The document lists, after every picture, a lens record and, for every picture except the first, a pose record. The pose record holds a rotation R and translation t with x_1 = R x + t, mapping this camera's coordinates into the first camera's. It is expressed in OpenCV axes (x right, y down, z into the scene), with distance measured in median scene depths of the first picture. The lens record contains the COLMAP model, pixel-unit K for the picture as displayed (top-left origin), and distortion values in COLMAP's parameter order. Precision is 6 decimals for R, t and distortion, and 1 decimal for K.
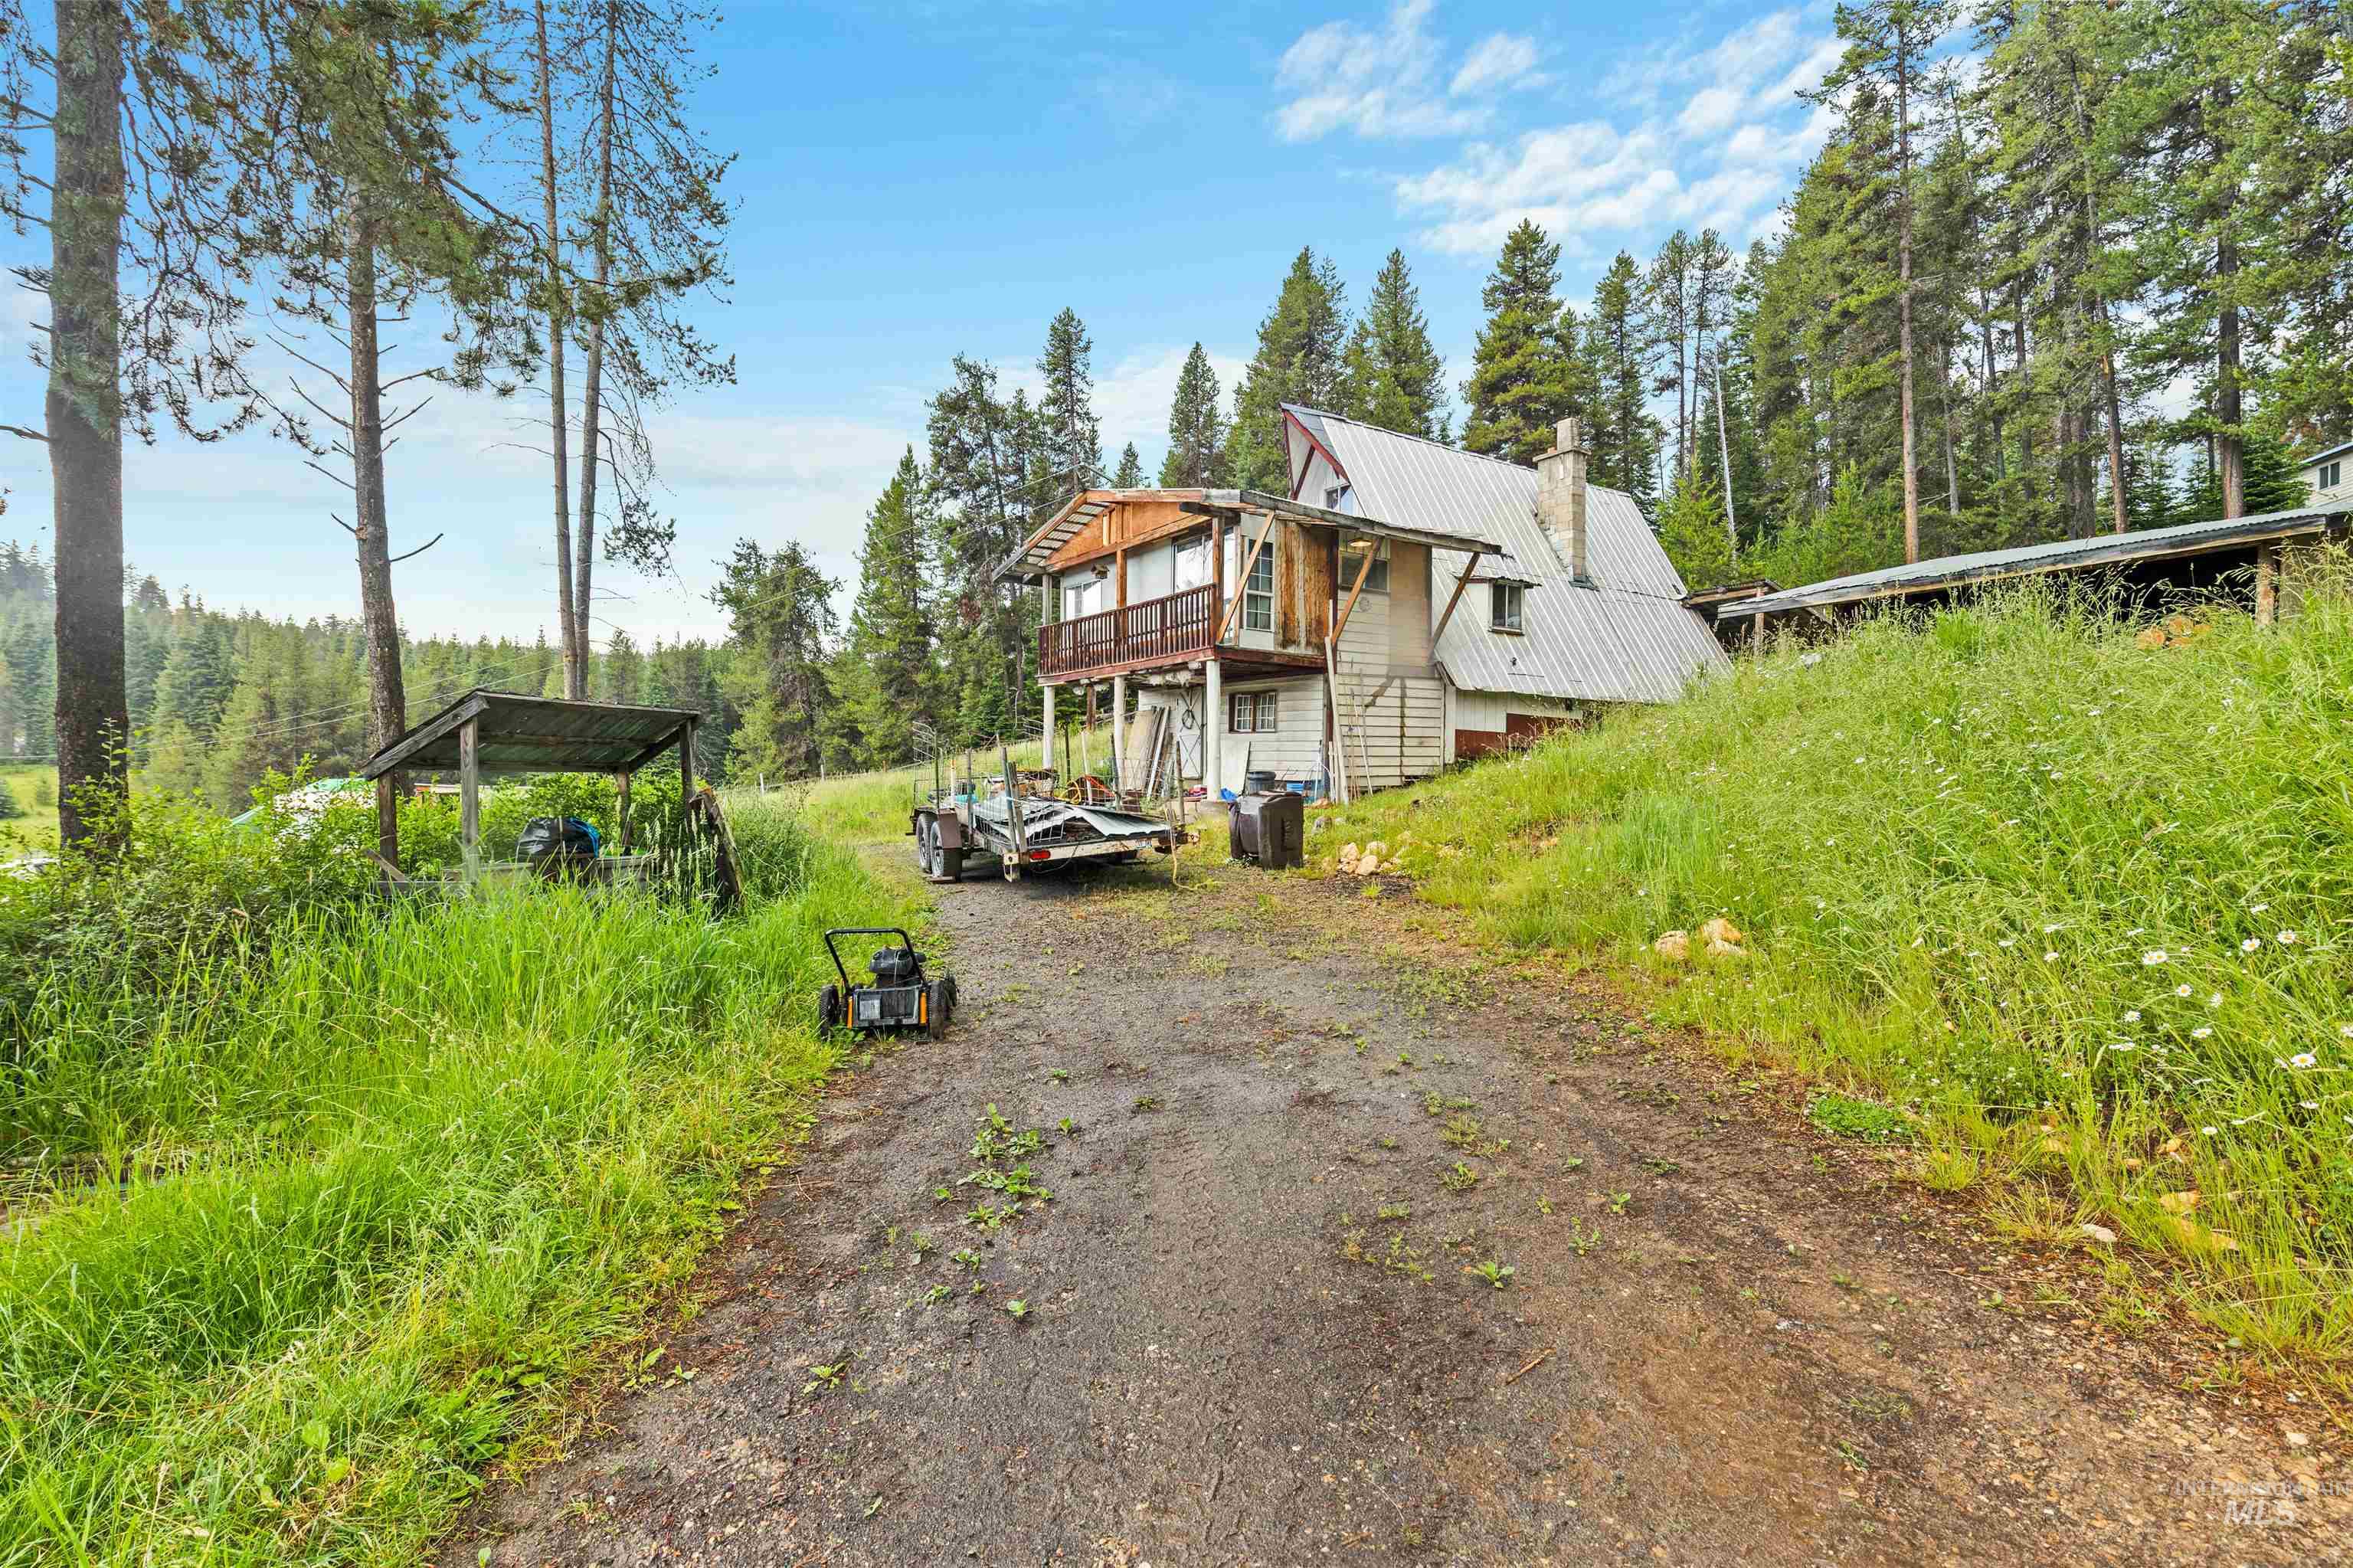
lens RADIAL K [[1078.3, 0, 1175.7], [0, 1078.3, 786.9], [0, 0, 1]] dist [0.008108, -0.002655]
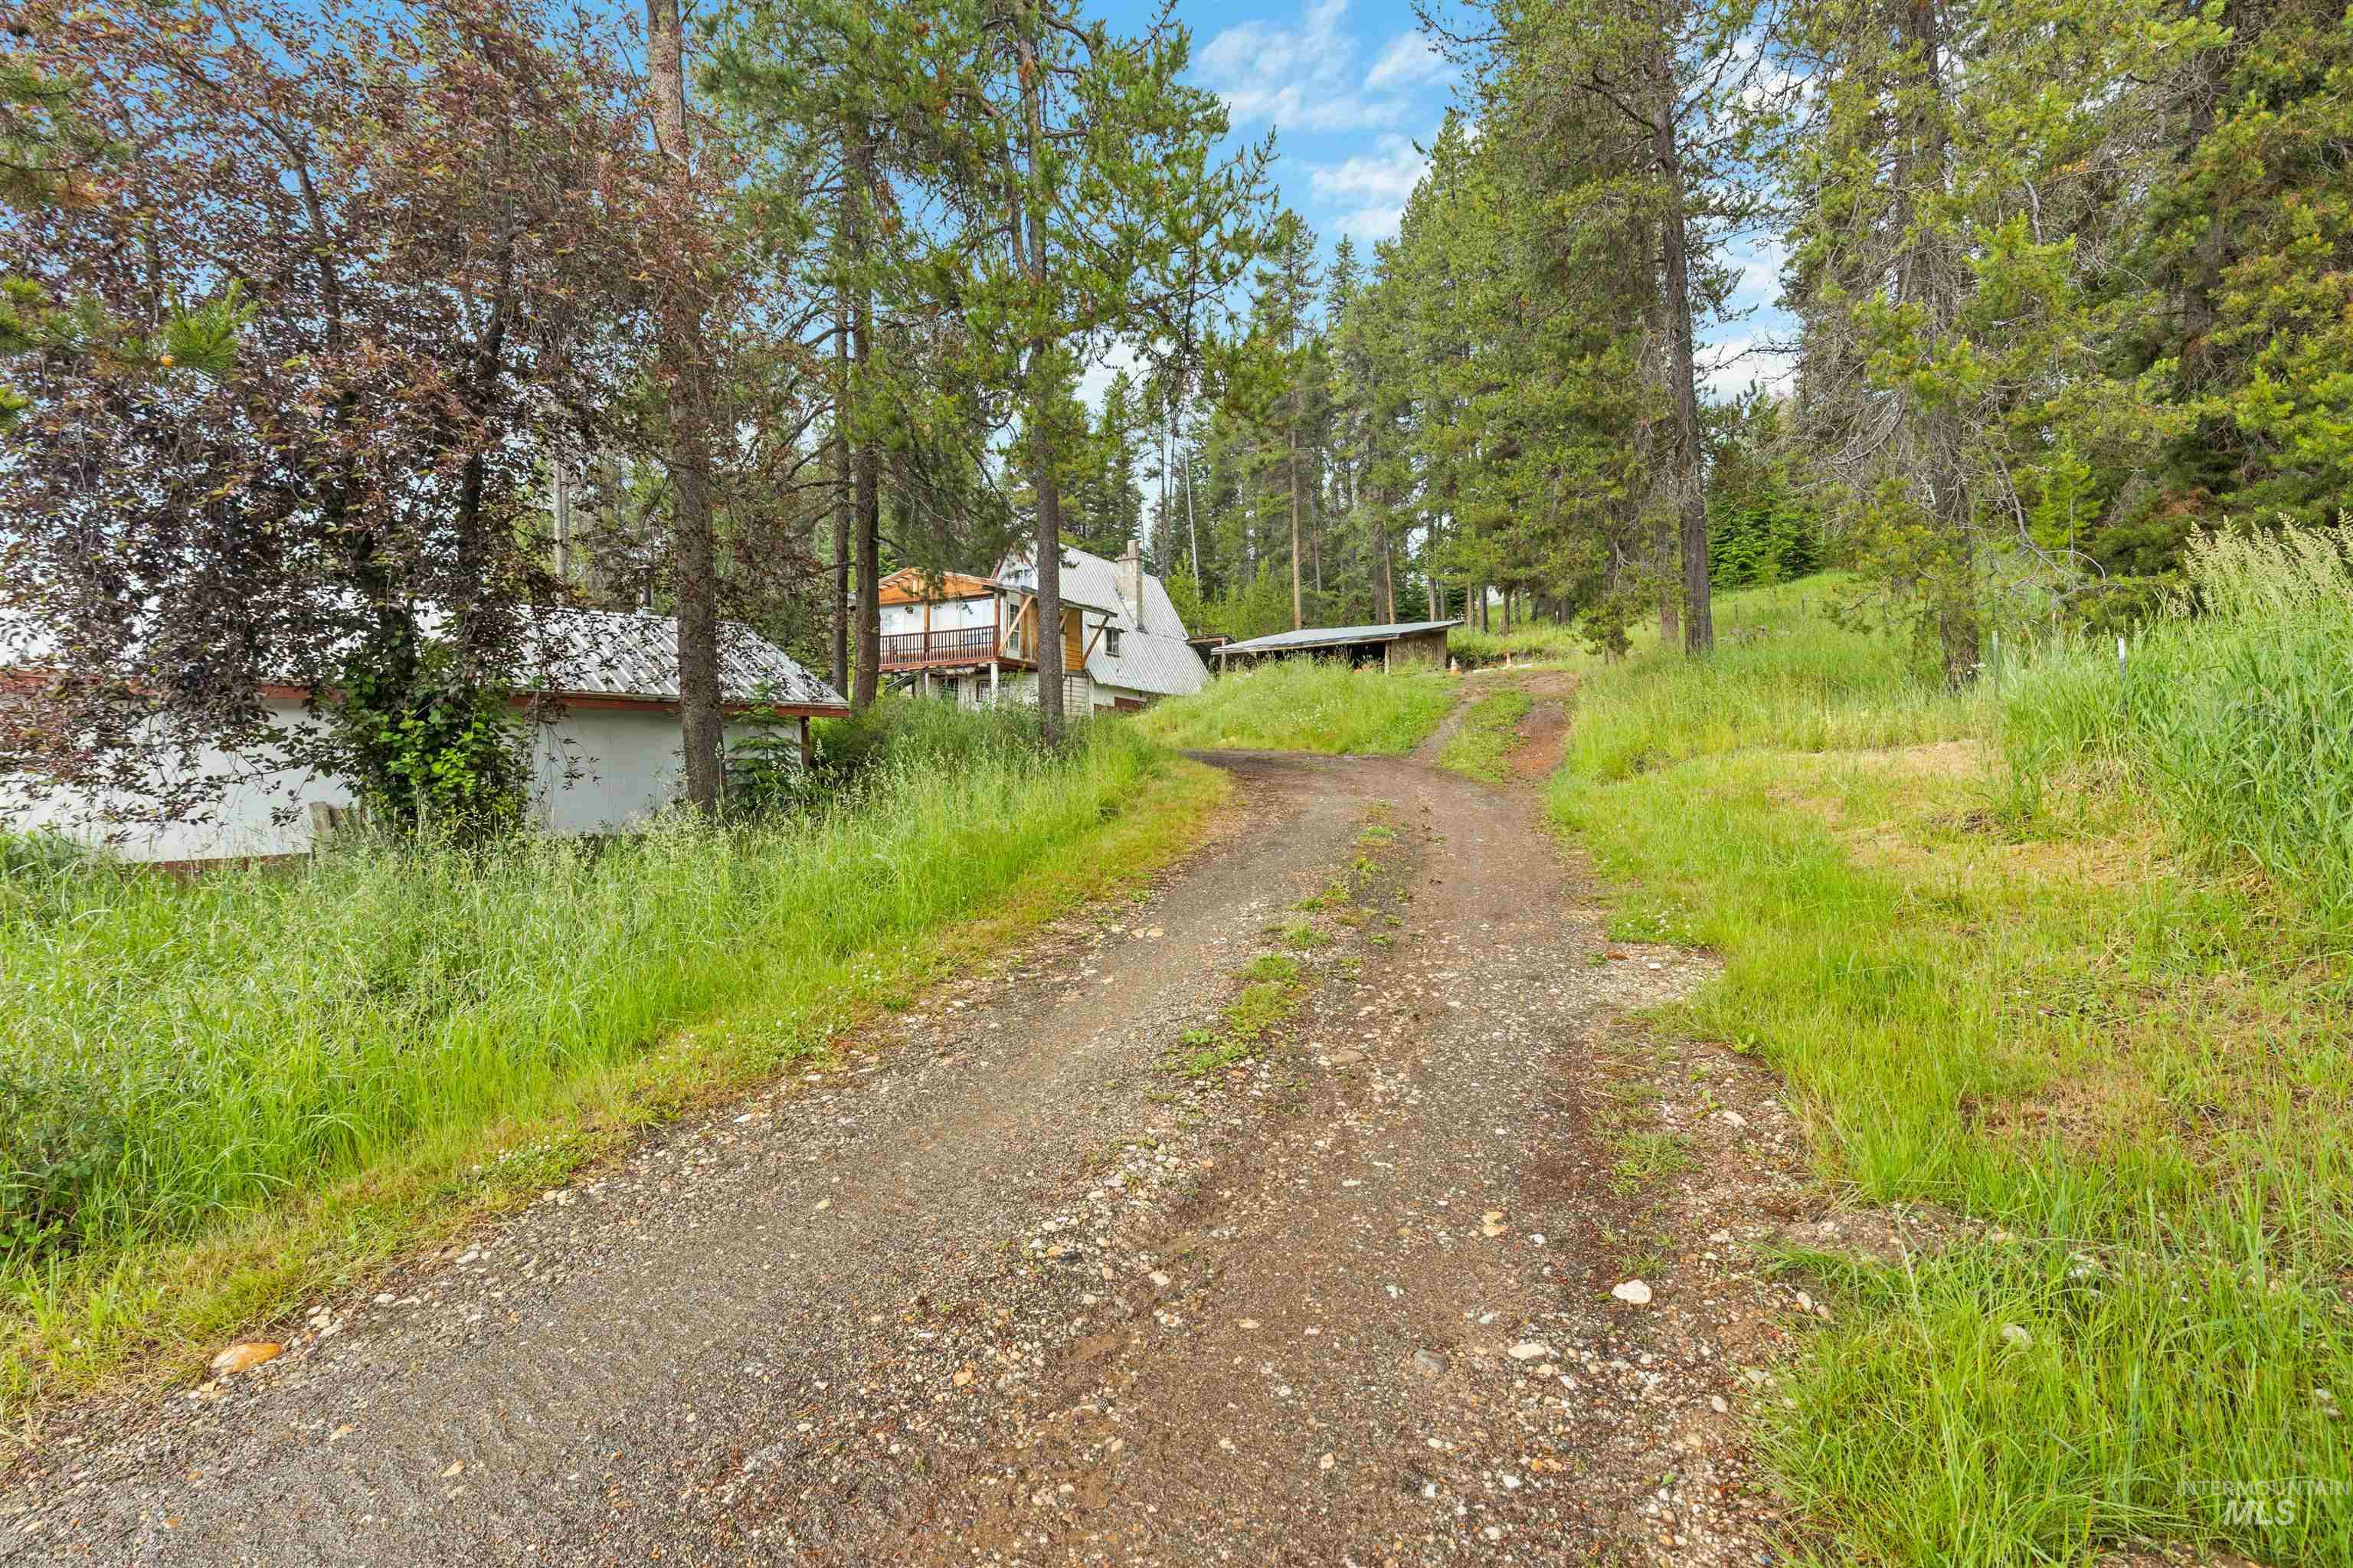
lens RADIAL K [[1078.3, 0, 1180.8], [0, 1078.3, 779.5], [0, 0, 1]] dist [0.008108, -0.002655]
pose [[0.889037, 0.001206, 0.457833, -0.409318], [0.002839, 0.999963, -0.008148, 0.083863], [-0.457826, 0.008543, 0.889001, -0.672621]]
